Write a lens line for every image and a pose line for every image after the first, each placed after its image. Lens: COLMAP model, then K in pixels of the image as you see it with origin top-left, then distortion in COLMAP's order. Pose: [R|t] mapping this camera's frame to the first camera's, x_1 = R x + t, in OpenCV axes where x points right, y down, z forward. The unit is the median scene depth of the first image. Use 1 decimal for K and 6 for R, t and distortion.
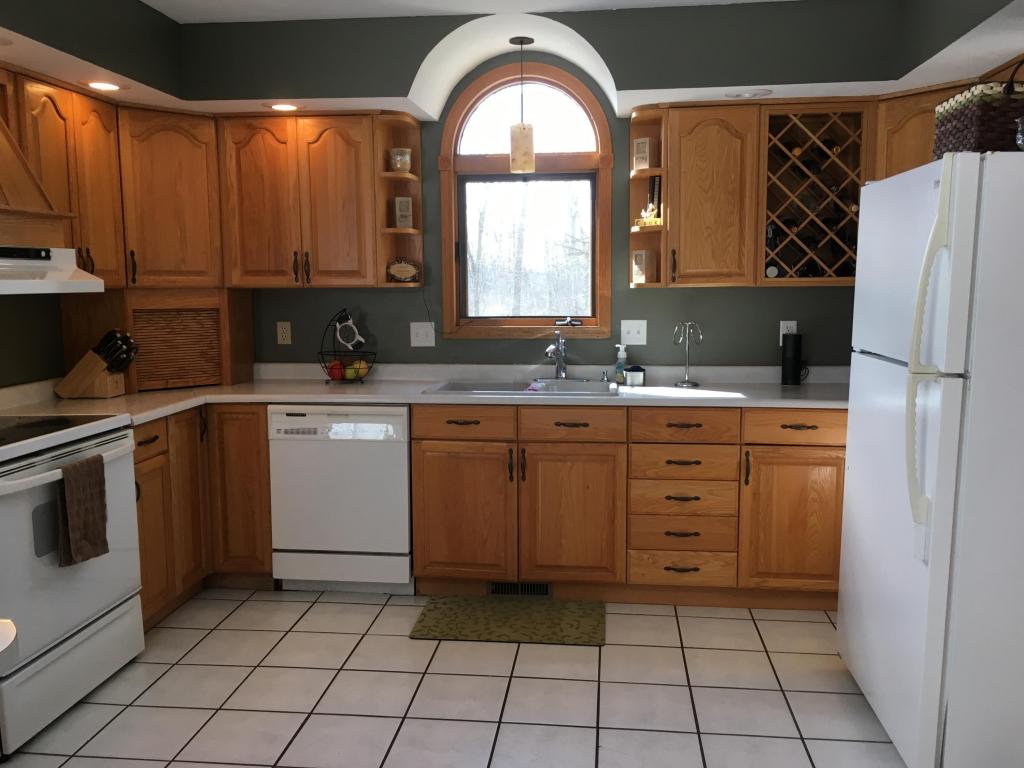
lens RADIAL K [[870.6, 0, 515.2], [0, 870.6, 380.0], [0, 0, 1]] dist [0.073666, -0.097556]
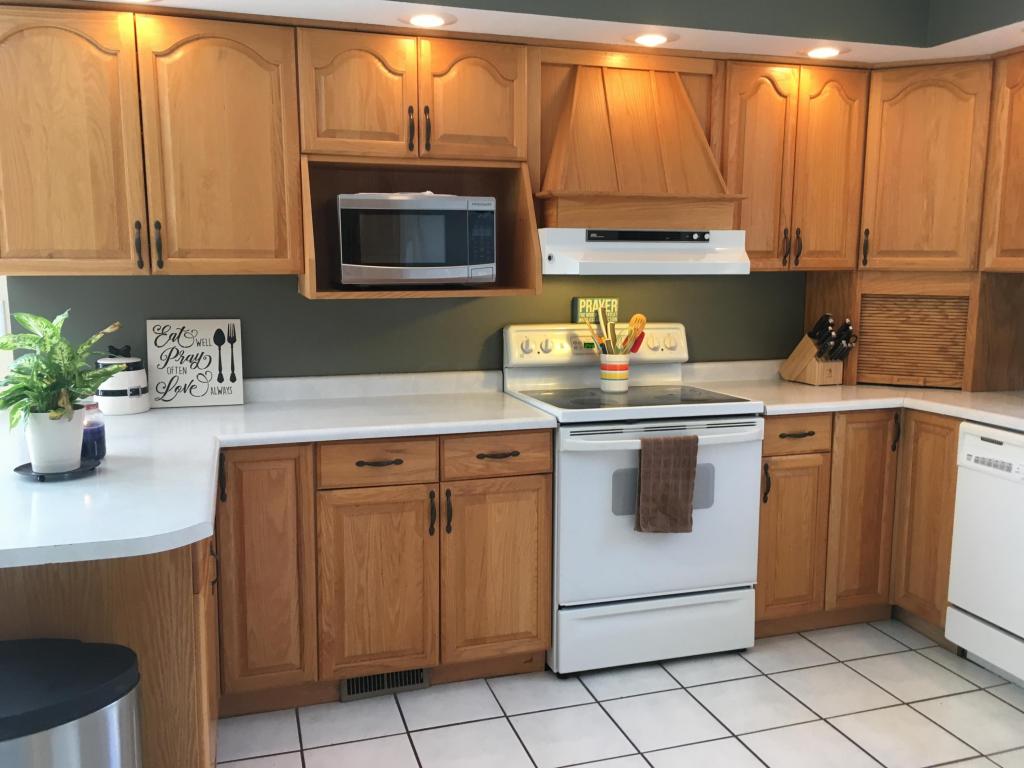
lens RADIAL K [[870.6, 0, 511.6], [0, 870.6, 383.4], [0, 0, 1]] dist [0.073666, -0.097556]
pose [[0.408957, 0.134406, -0.902601, 0.257342], [-0.110974, 0.989078, 0.097002, -0.036659], [0.905781, 0.060495, 0.419406, 0.294853]]
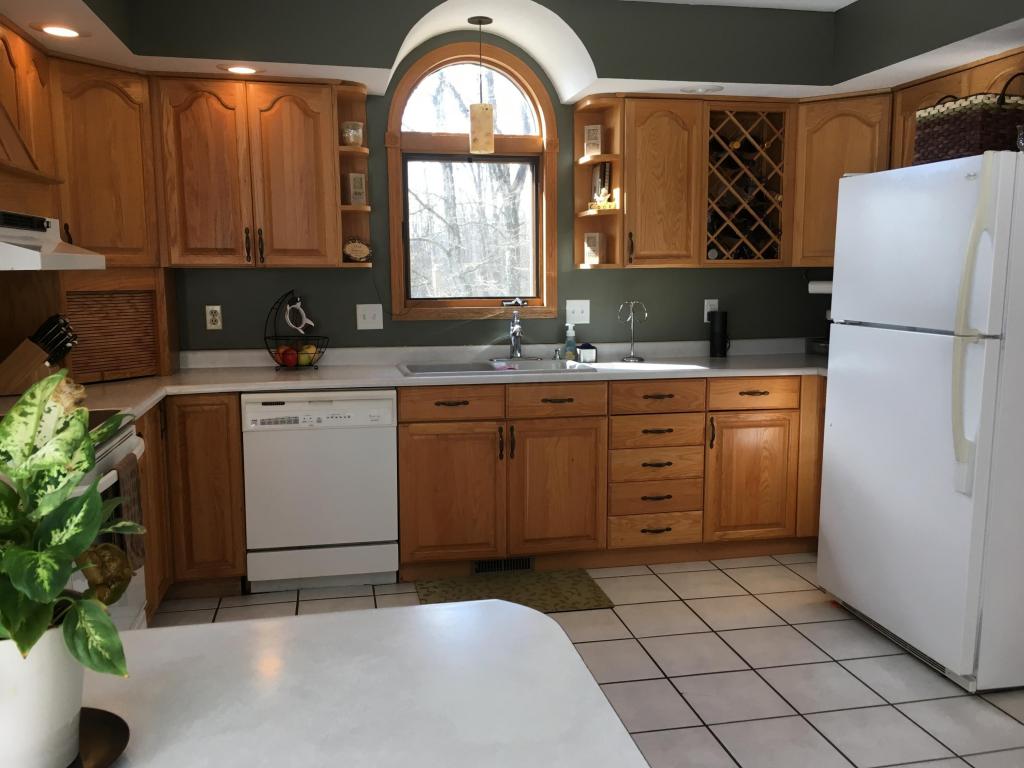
lens RADIAL K [[870.6, 0, 514.2], [0, 870.6, 381.4], [0, 0, 1]] dist [0.073666, -0.097556]
pose [[0.950567, -0.037363, 0.308264, -0.288096], [0.032719, 0.999260, 0.020222, 0.005612], [-0.308791, -0.009136, 0.951086, 0.032752]]
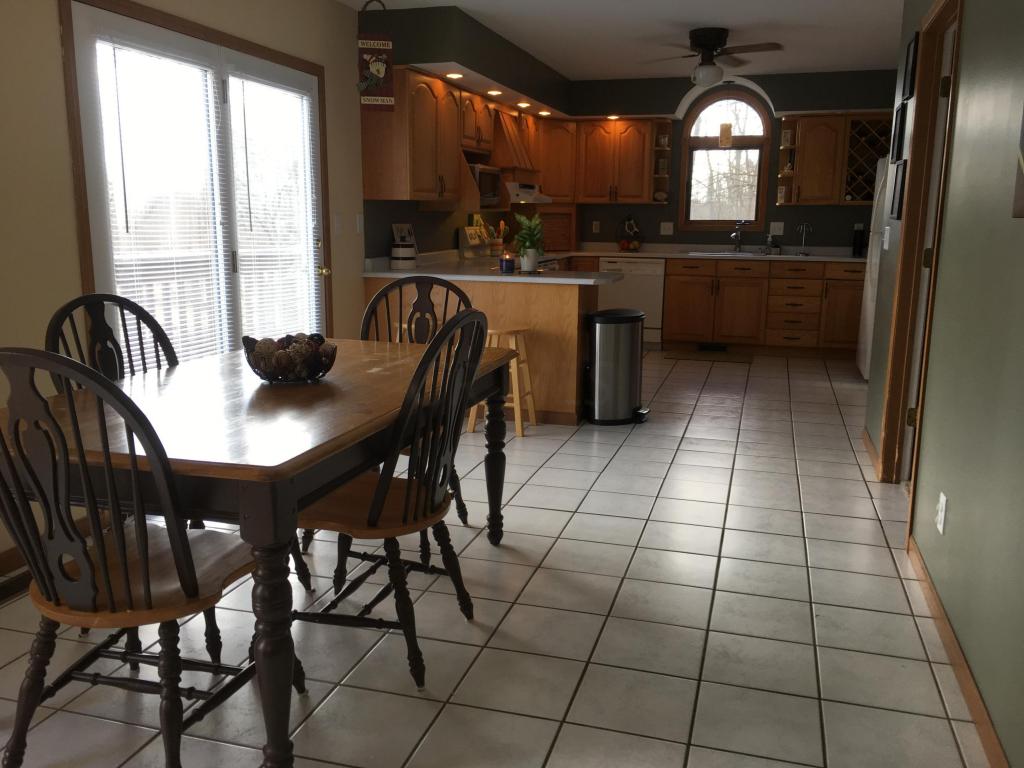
lens RADIAL K [[870.6, 0, 515.7], [0, 870.6, 386.7], [0, 0, 1]] dist [0.073666, -0.097556]
pose [[0.984636, 0.050621, -0.167119, -0.106084], [-0.036490, 0.995577, 0.086570, 0.166321], [0.170762, -0.079142, 0.982129, -1.187527]]
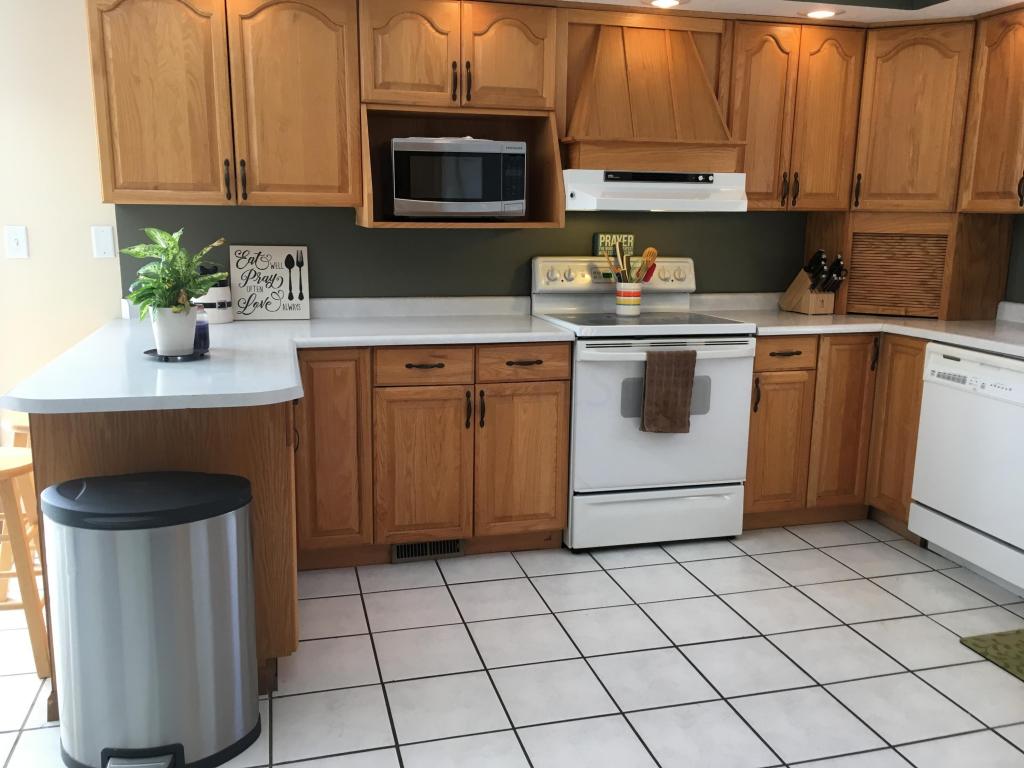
lens RADIAL K [[870.6, 0, 512.3], [0, 870.6, 382.8], [0, 0, 1]] dist [0.073666, -0.097556]
pose [[0.369830, 0.187192, -0.910047, 0.387750], [-0.122714, 0.980754, 0.151867, -0.015376], [0.920960, 0.055510, 0.385683, 0.251136]]
